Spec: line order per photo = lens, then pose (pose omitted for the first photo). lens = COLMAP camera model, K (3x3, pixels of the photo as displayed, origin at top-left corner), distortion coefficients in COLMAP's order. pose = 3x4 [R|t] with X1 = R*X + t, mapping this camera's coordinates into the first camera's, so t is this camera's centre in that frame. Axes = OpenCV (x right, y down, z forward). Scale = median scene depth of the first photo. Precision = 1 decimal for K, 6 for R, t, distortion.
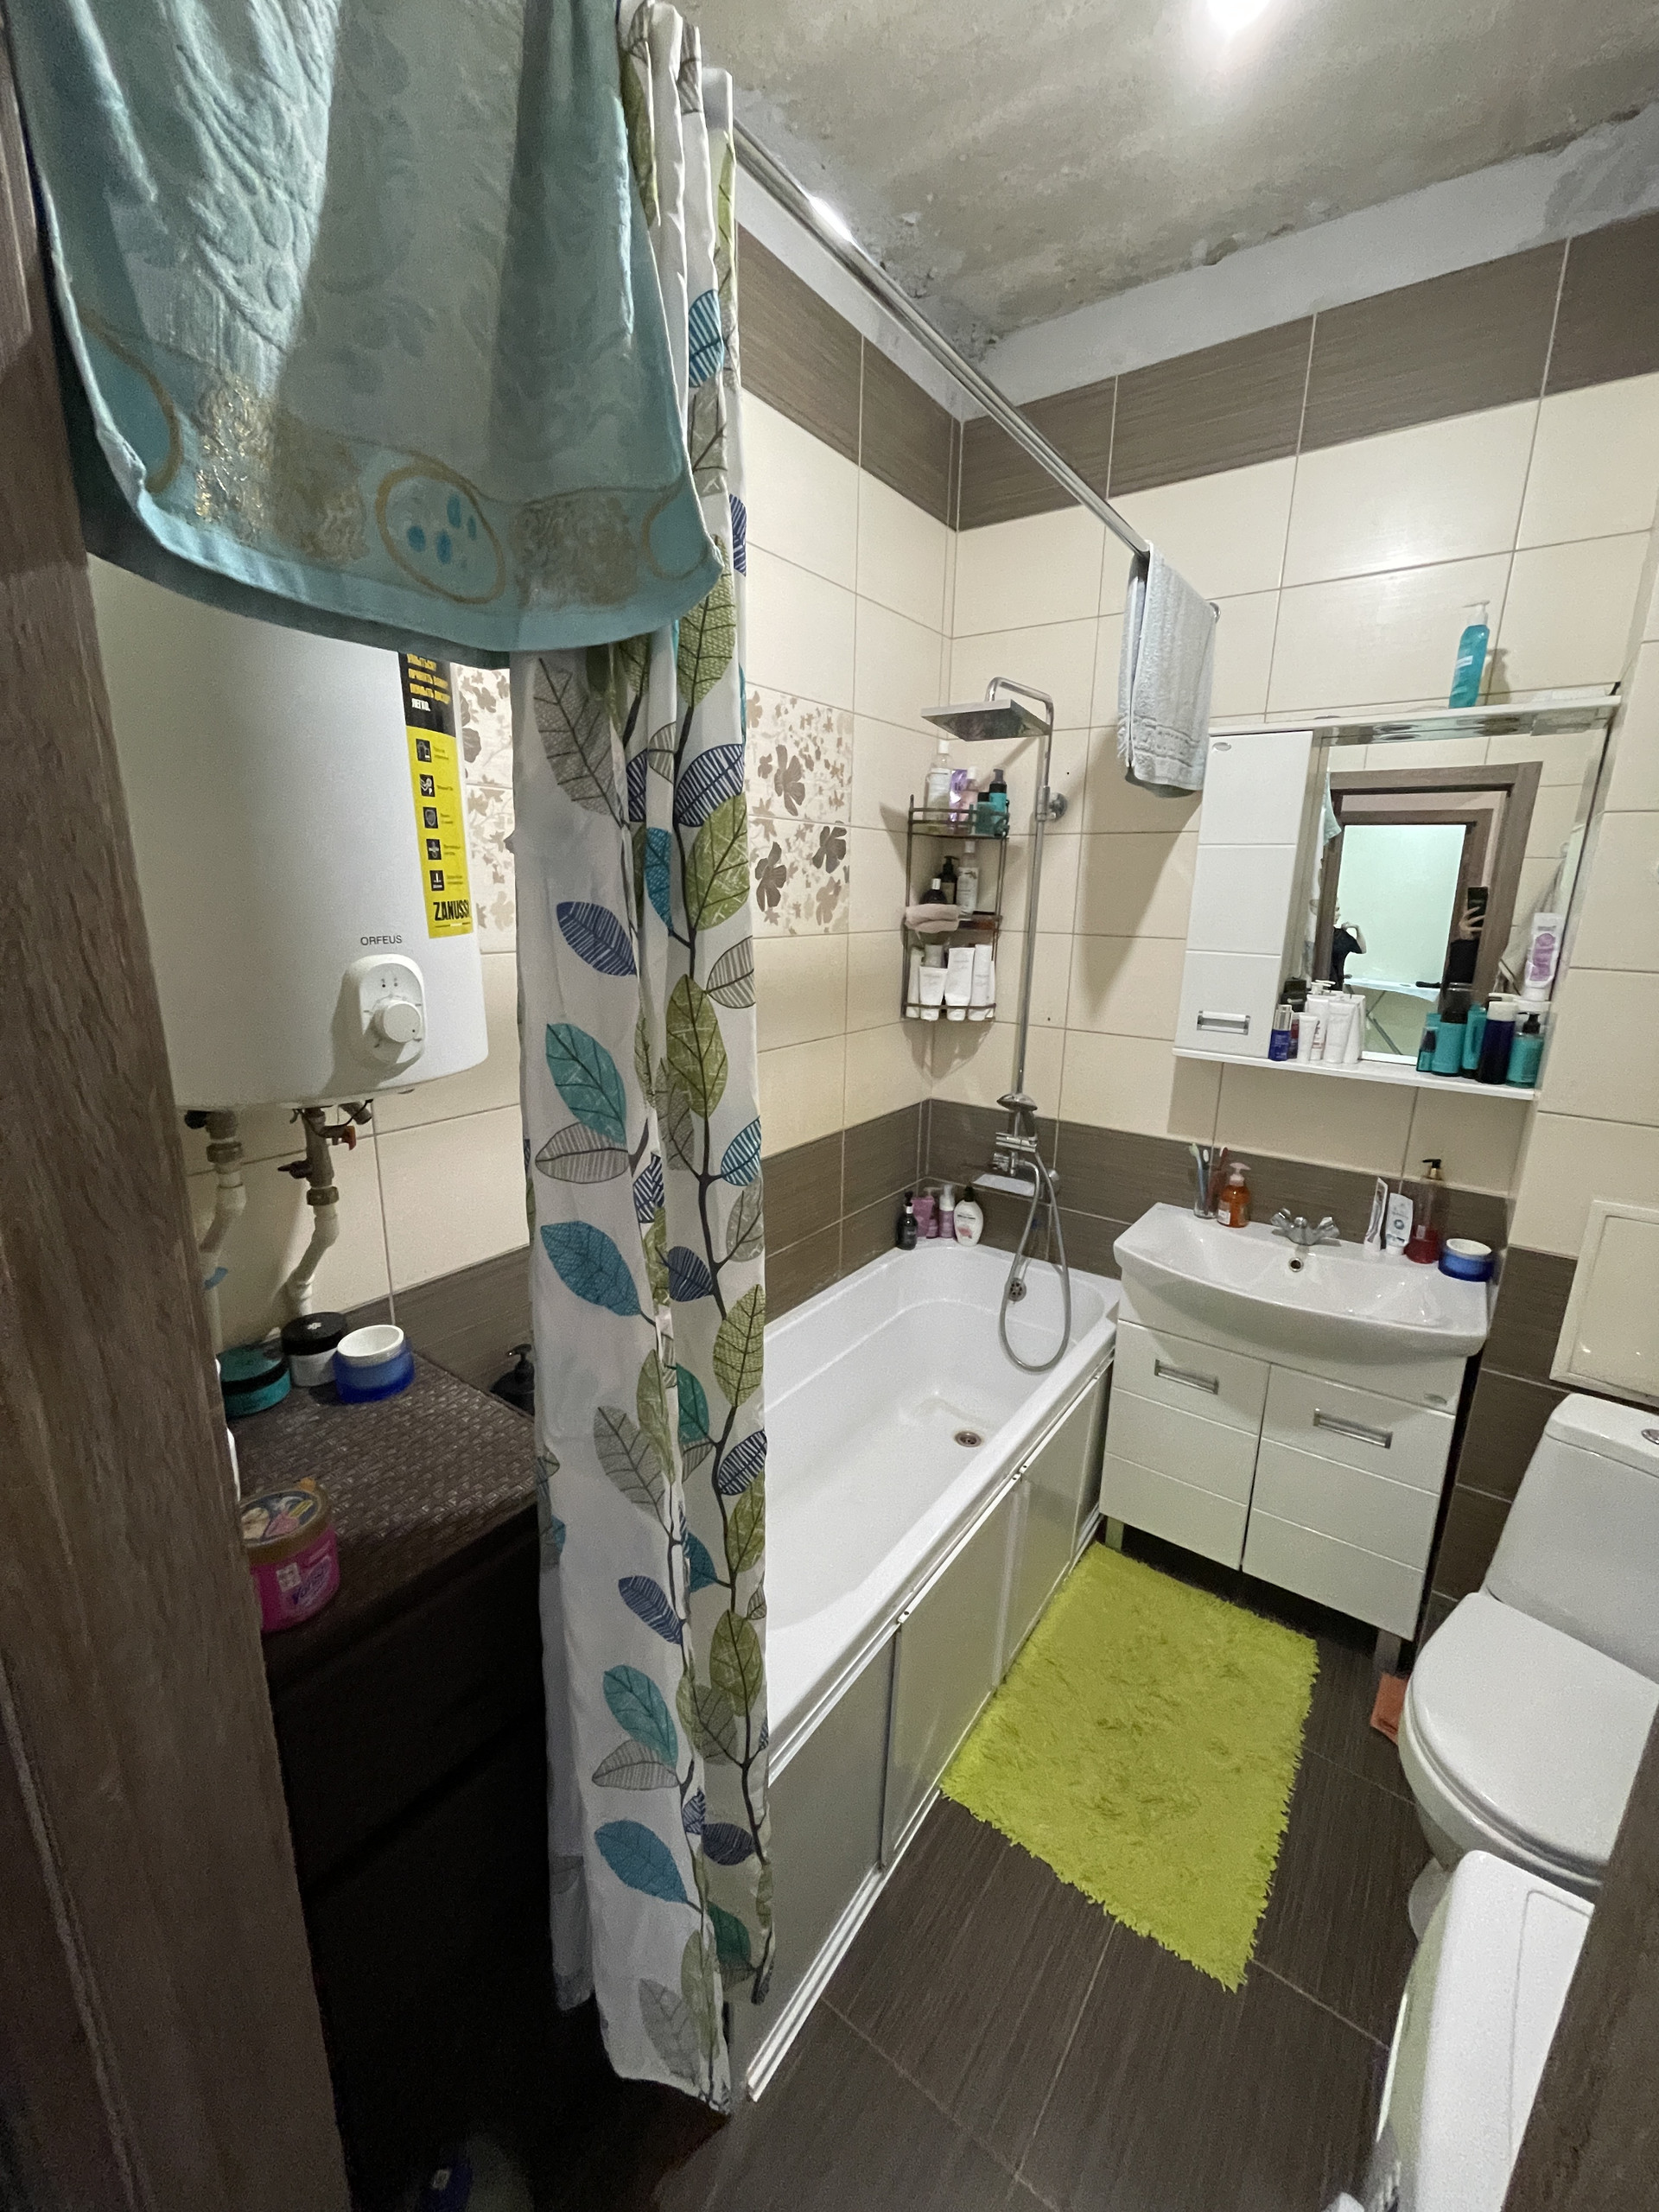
lens RADIAL K [[912.5, 0, 823.4], [0, 912.5, 1101.0], [0, 0, 1]] dist [0.000525, -0.000054]
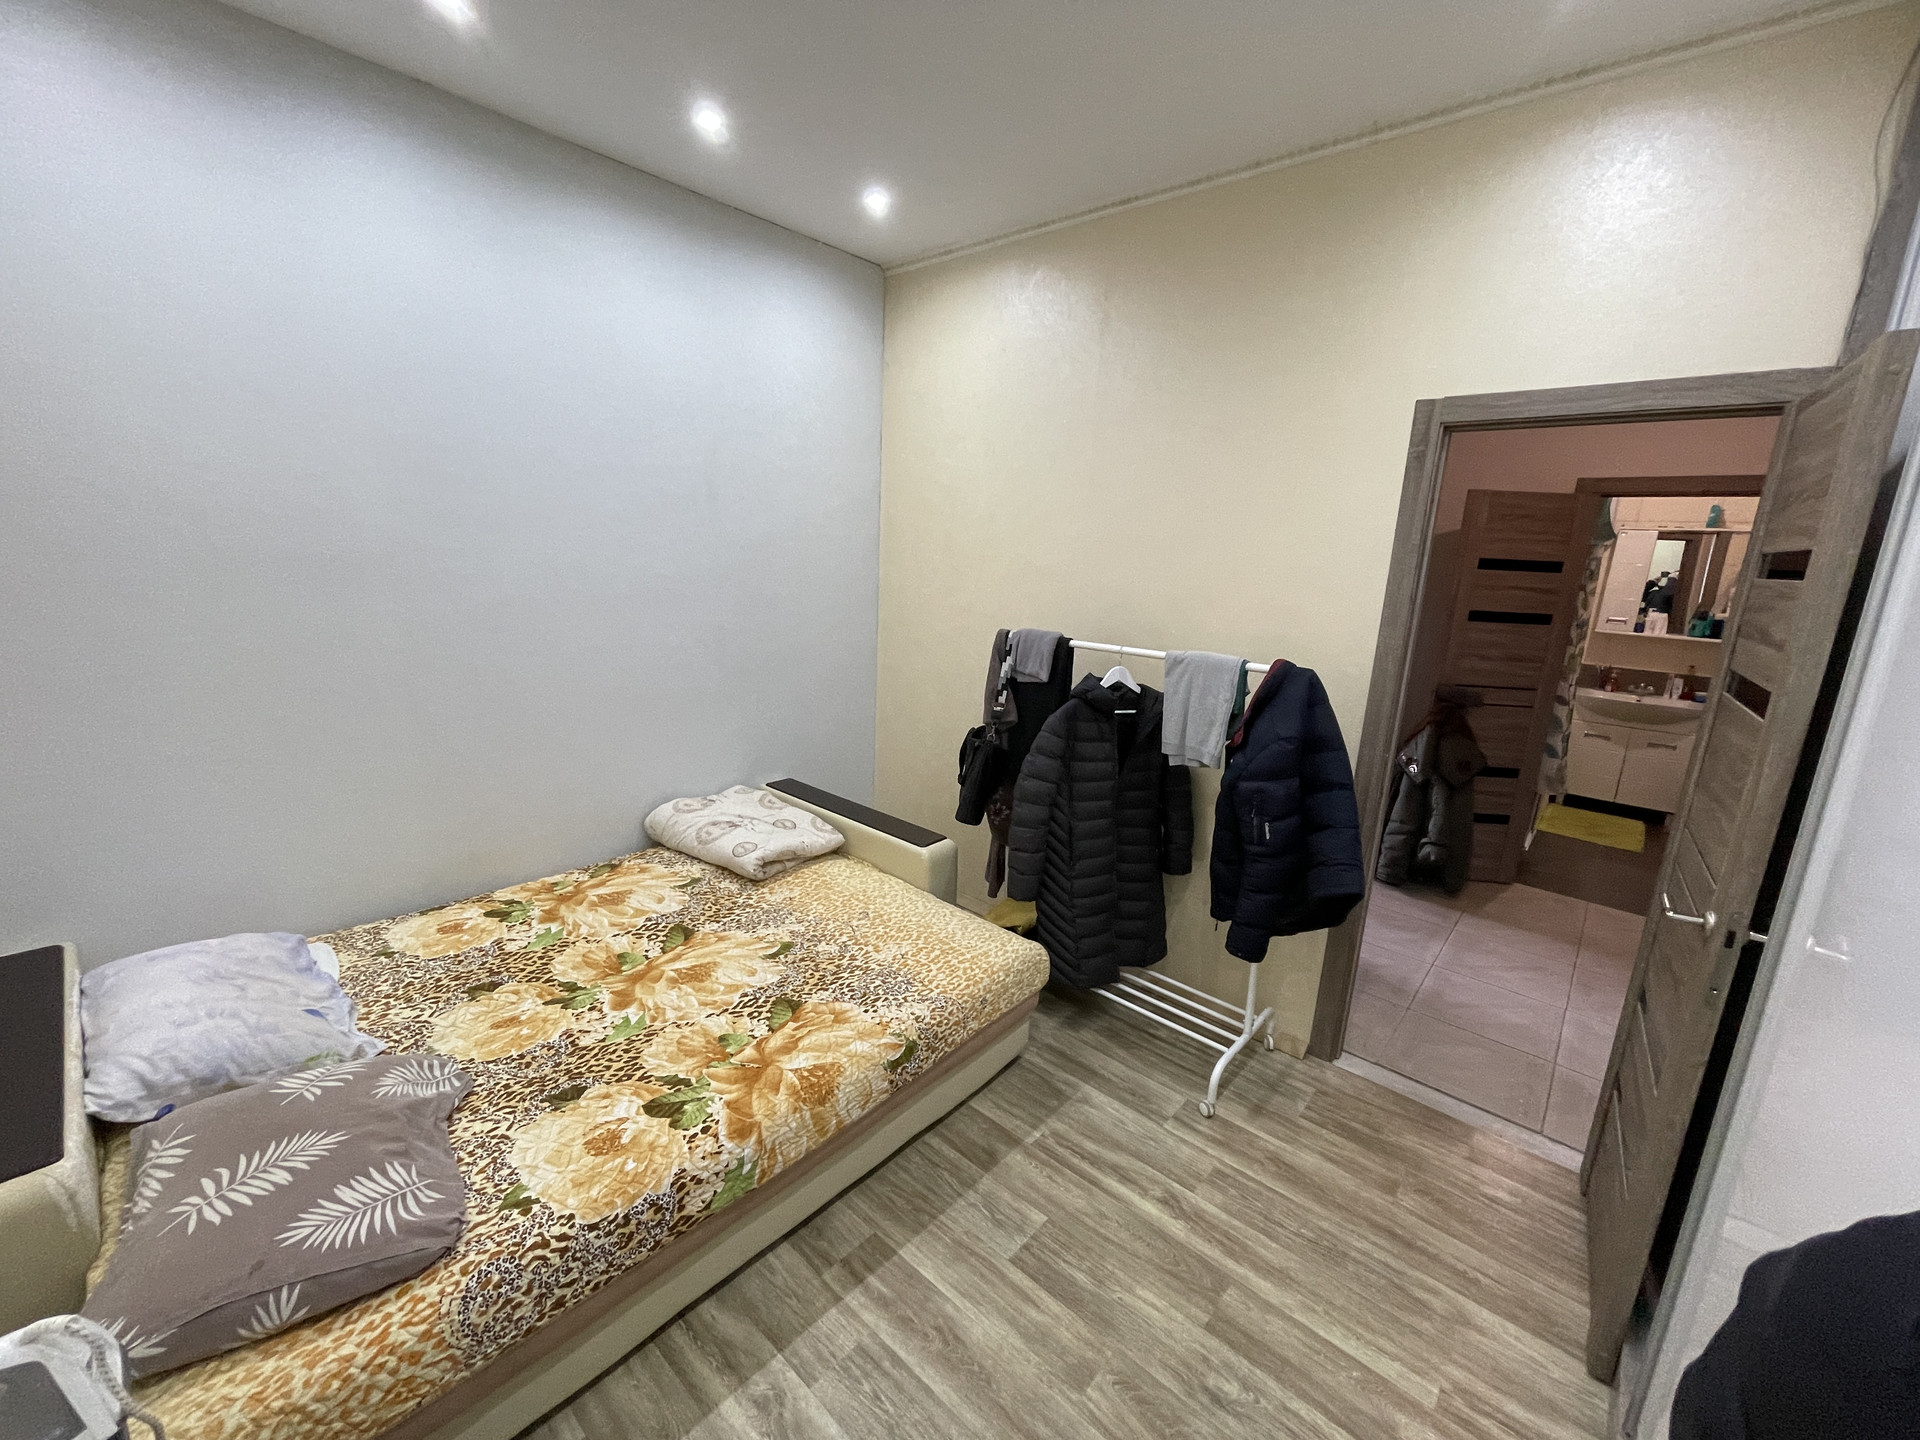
lens RADIAL K [[773.0, 0, 959.7], [0, 773.0, 712.1], [0, 0, 1]] dist [0.000501, 0.000227]
pose [[0.992939, 0.056600, -0.104248, -1.798413], [-0.060760, 0.997460, -0.037166, 0.554806], [0.101879, 0.043237, 0.993857, -2.204028]]
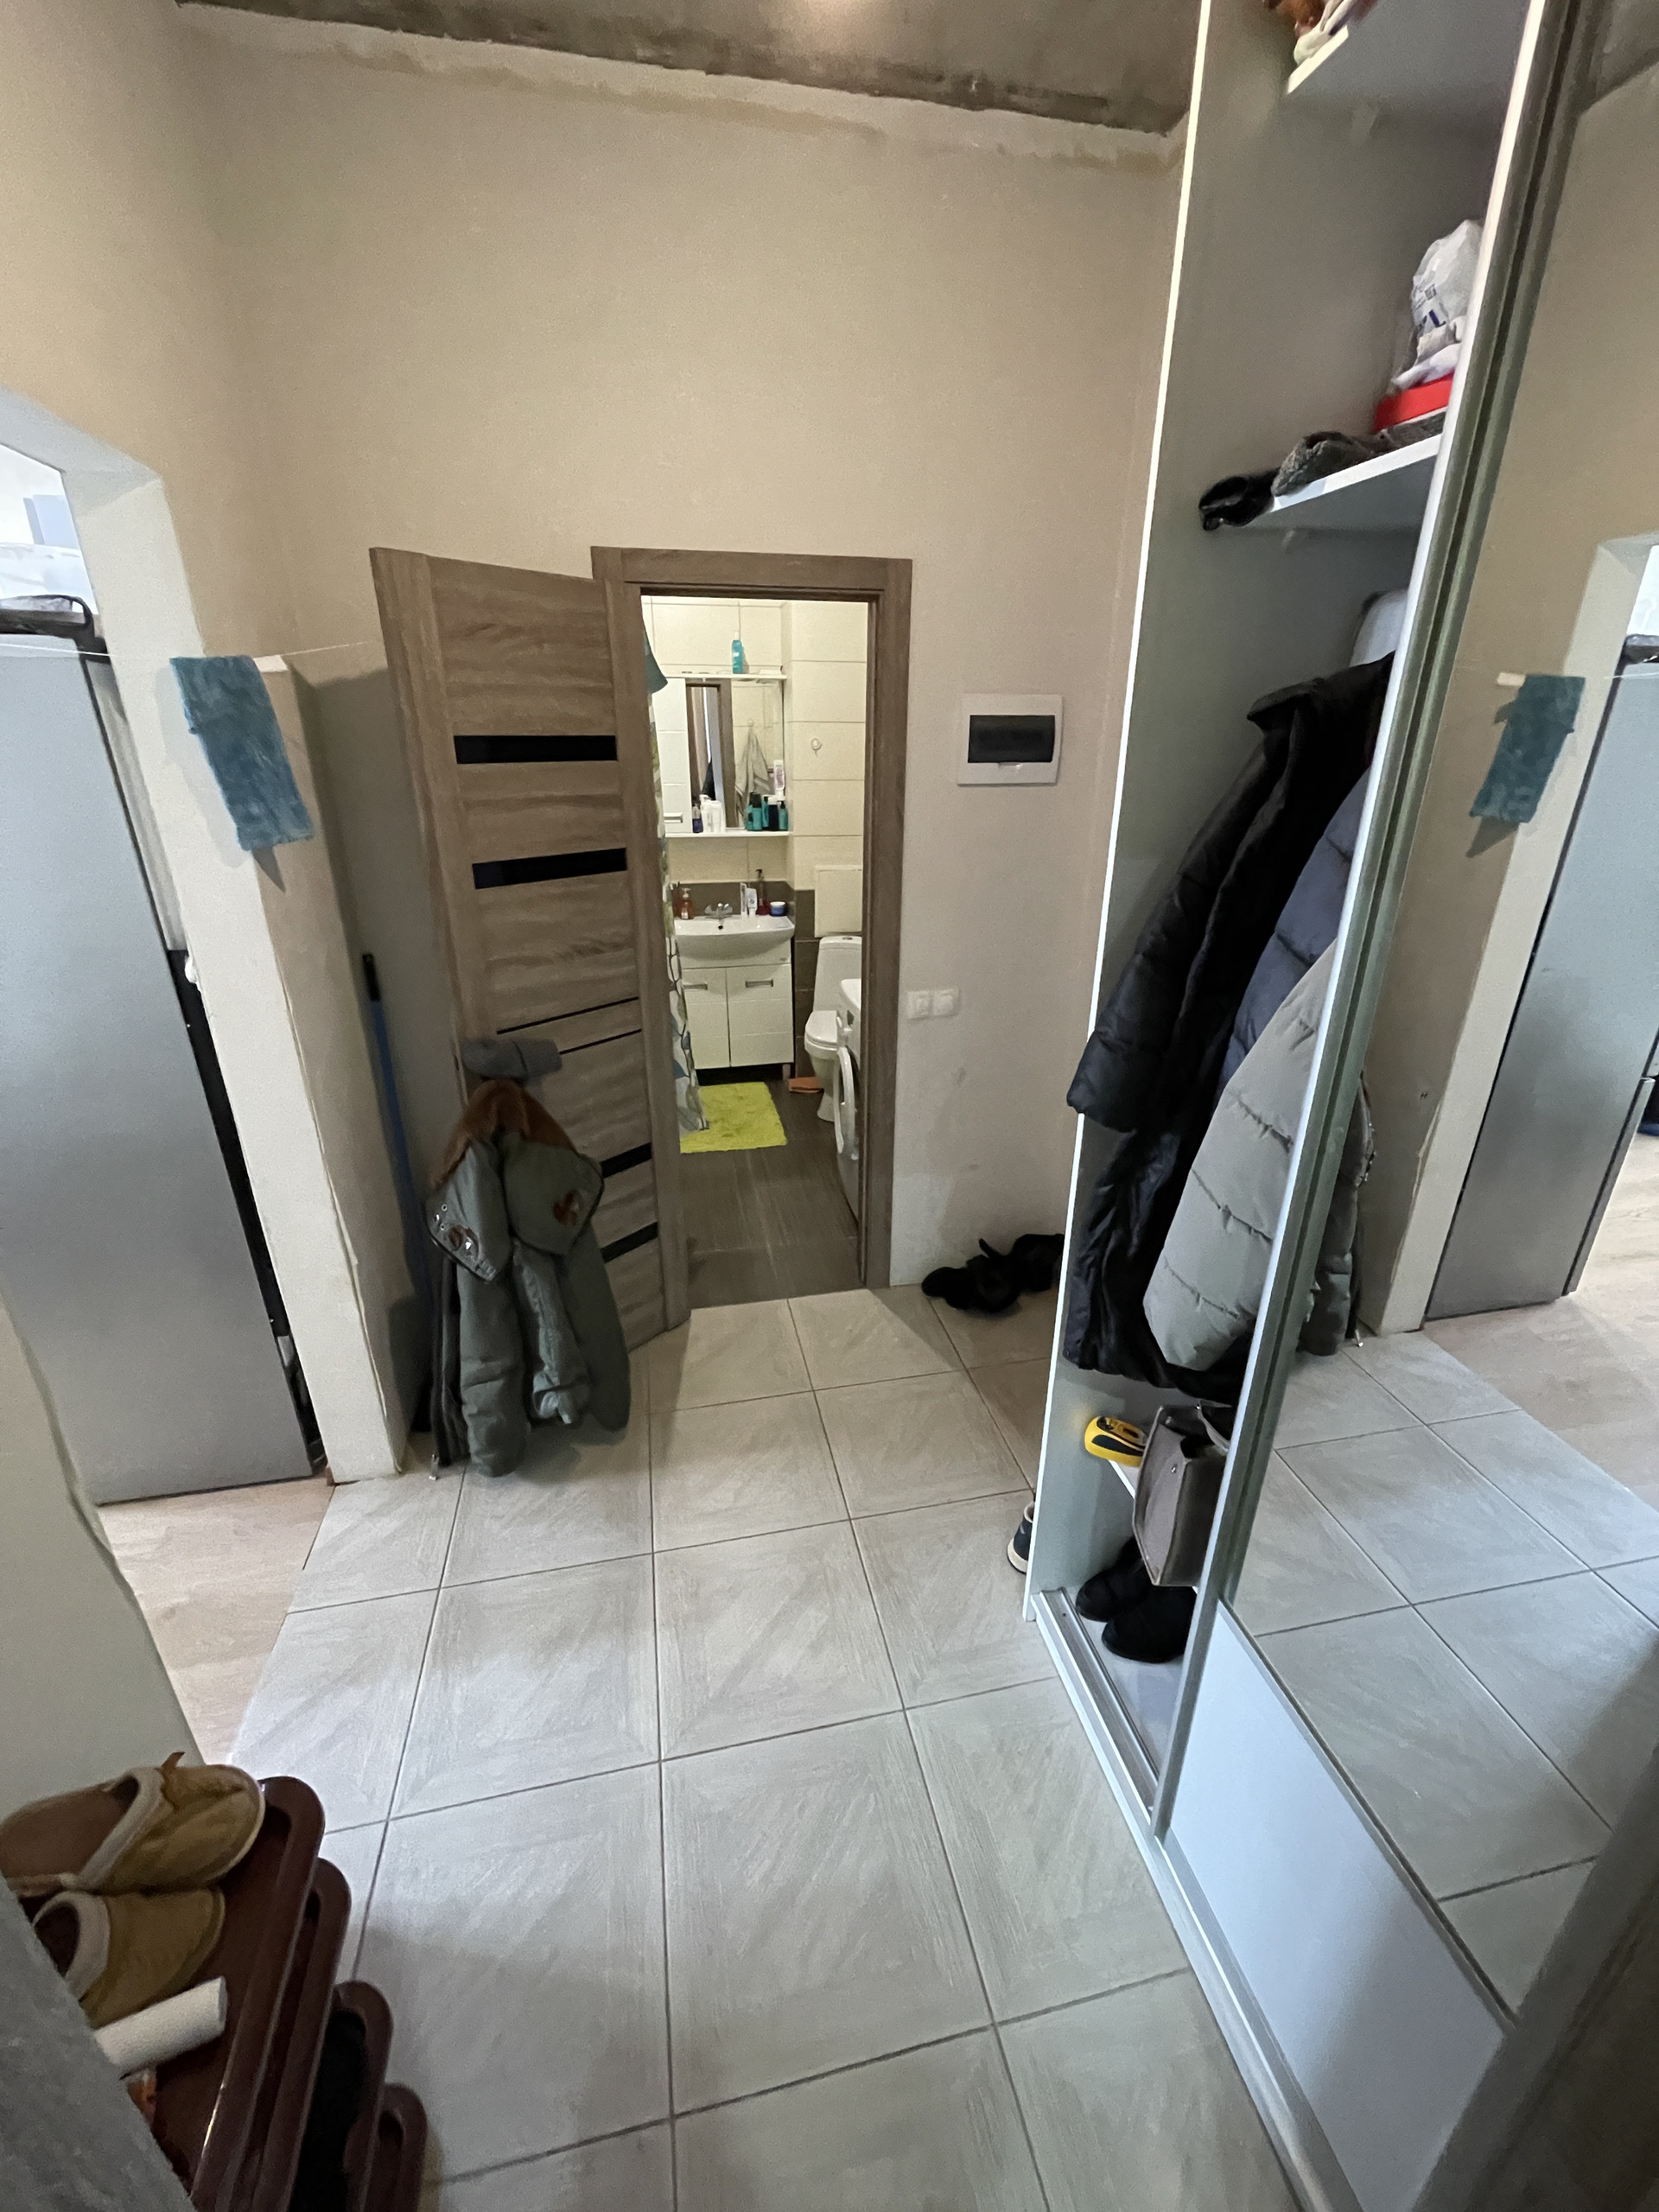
lens RADIAL K [[890.6, 0, 858.8], [0, 890.6, 1107.7], [0, 0, 1]] dist [0.000501, 0.000227]
pose [[0.666149, -0.289245, 0.687447, -1.106837], [0.184609, 0.956999, 0.223769, 0.219891], [-0.722610, -0.022155, 0.690901, -0.955936]]
